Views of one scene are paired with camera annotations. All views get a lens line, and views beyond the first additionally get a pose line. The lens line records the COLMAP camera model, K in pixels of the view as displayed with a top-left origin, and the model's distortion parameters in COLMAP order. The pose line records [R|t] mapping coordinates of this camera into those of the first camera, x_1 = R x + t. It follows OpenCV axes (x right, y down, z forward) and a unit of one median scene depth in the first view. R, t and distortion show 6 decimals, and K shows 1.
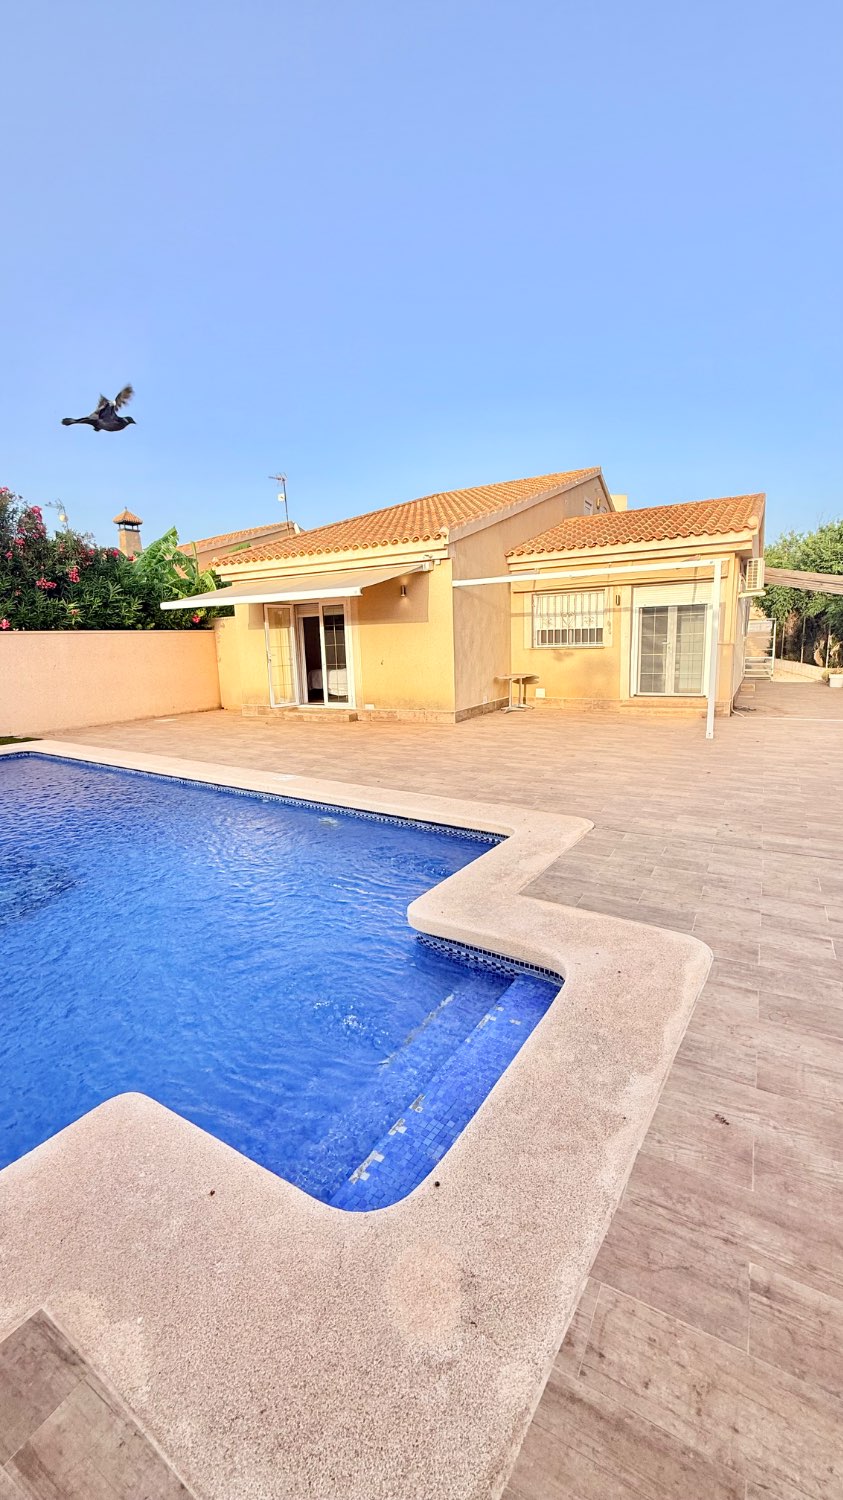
lens RADIAL K [[597.3, 0, 425.8], [0, 597.3, 746.1], [0, 0, 1]] dist [-0.001331, 0.000515]
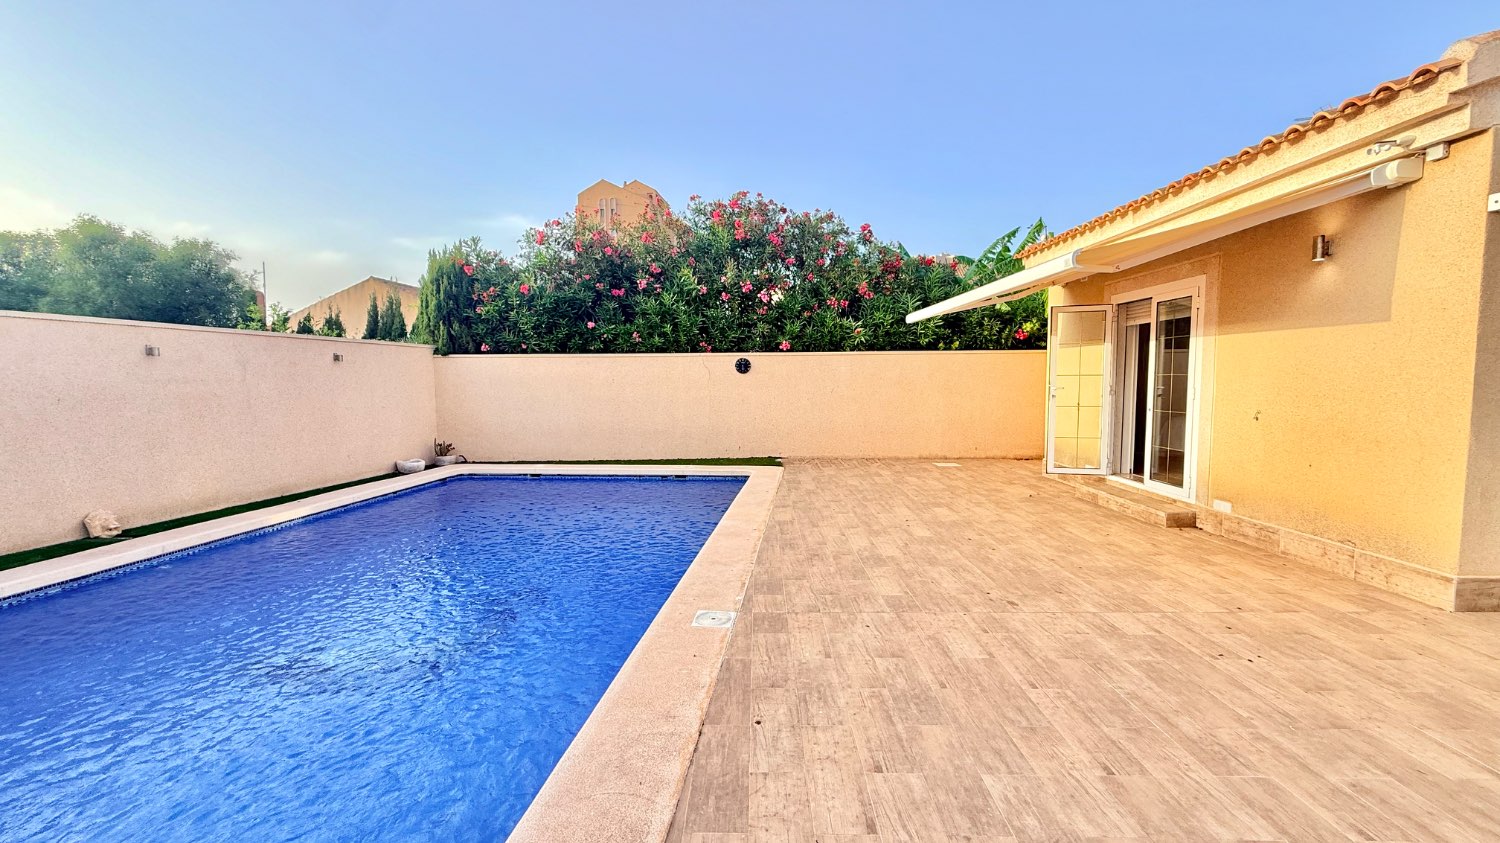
lens RADIAL K [[597.3, 0, 739.4], [0, 597.3, 420.1], [0, 0, 1]] dist [-0.001331, 0.000515]
pose [[0.472435, 0.092107, -0.876539, 0.132442], [-0.160383, 0.986904, 0.017262, -0.079305], [0.866650, 0.132427, 0.481020, 0.430677]]
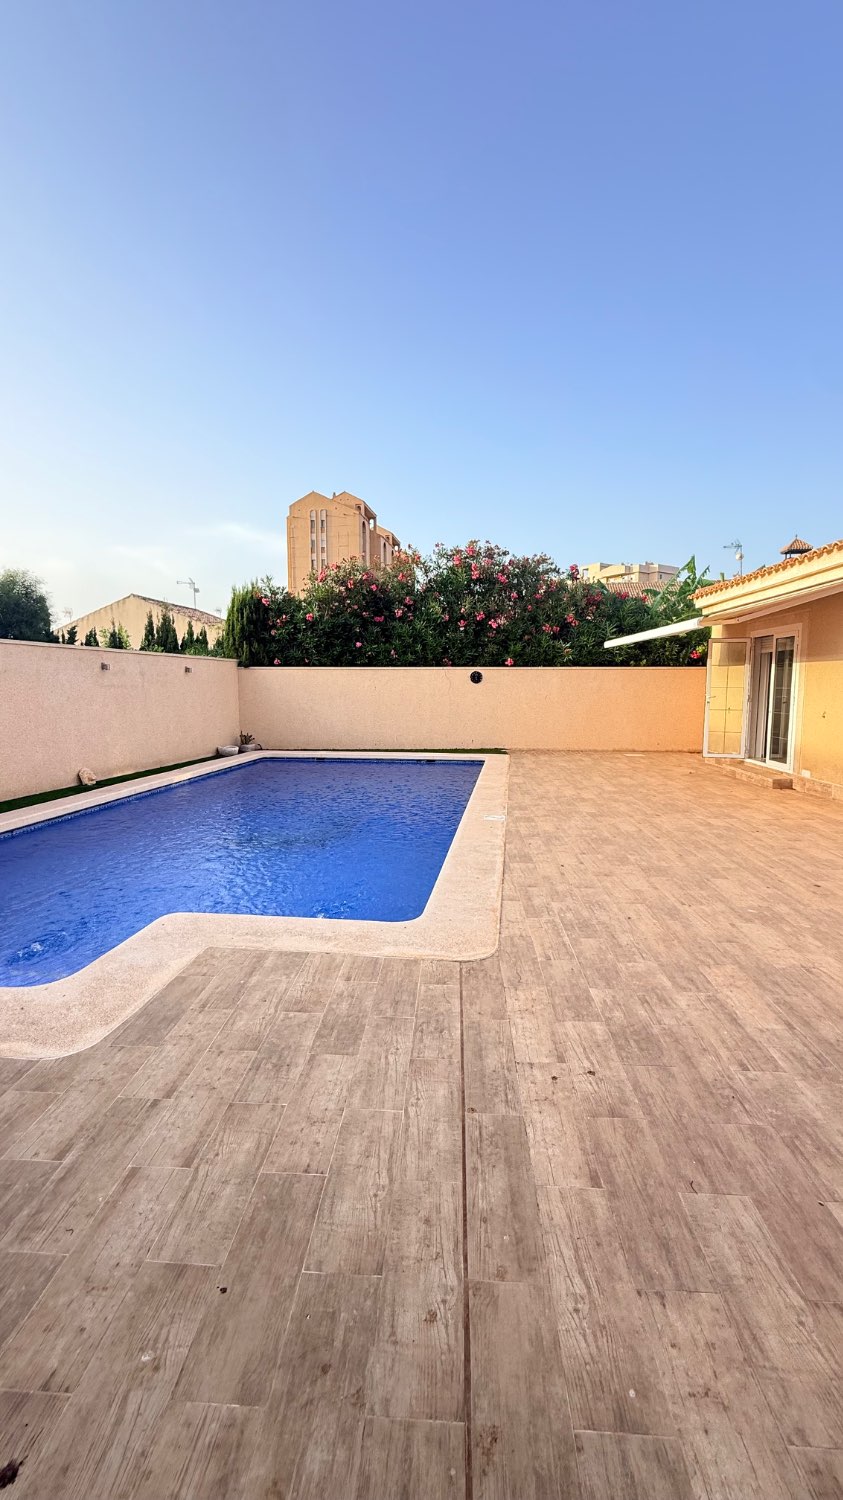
lens RADIAL K [[597.3, 0, 419.4], [0, 597.3, 741.2], [0, 0, 1]] dist [-0.001331, 0.000515]
pose [[0.444157, 0.118076, -0.888134, 0.339981], [-0.170617, 0.984285, 0.045533, -0.056710], [0.879554, 0.131307, 0.457322, 0.240982]]
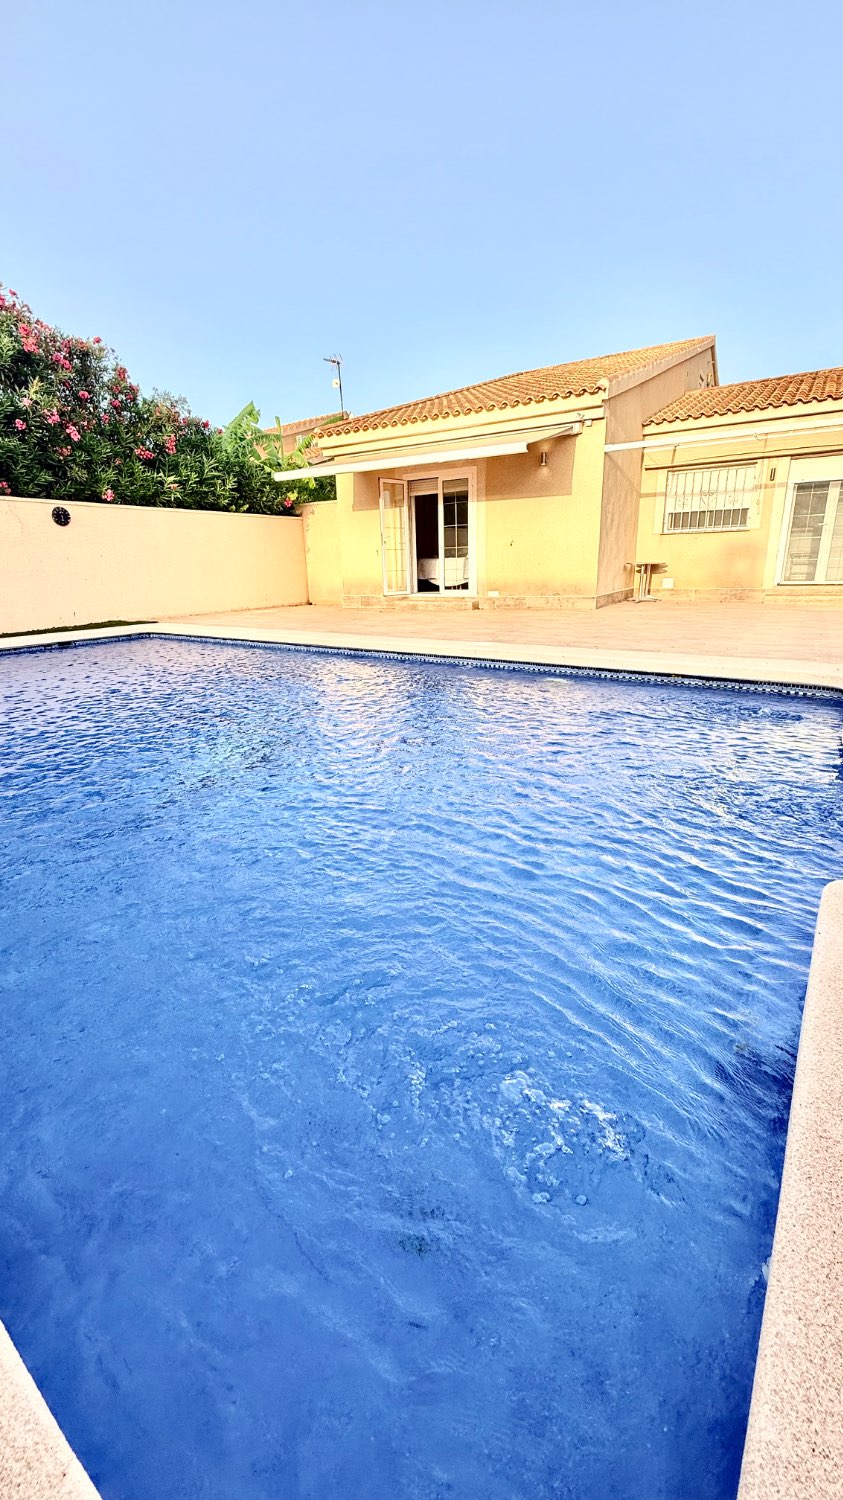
lens RADIAL K [[597.3, 0, 430.0], [0, 597.3, 746.2], [0, 0, 1]] dist [-0.001331, 0.000515]
pose [[0.999744, 0.011921, -0.019249, -0.171398], [-0.009423, 0.992111, 0.125012, 0.054455], [0.020587, -0.124798, 0.991969, 0.043478]]
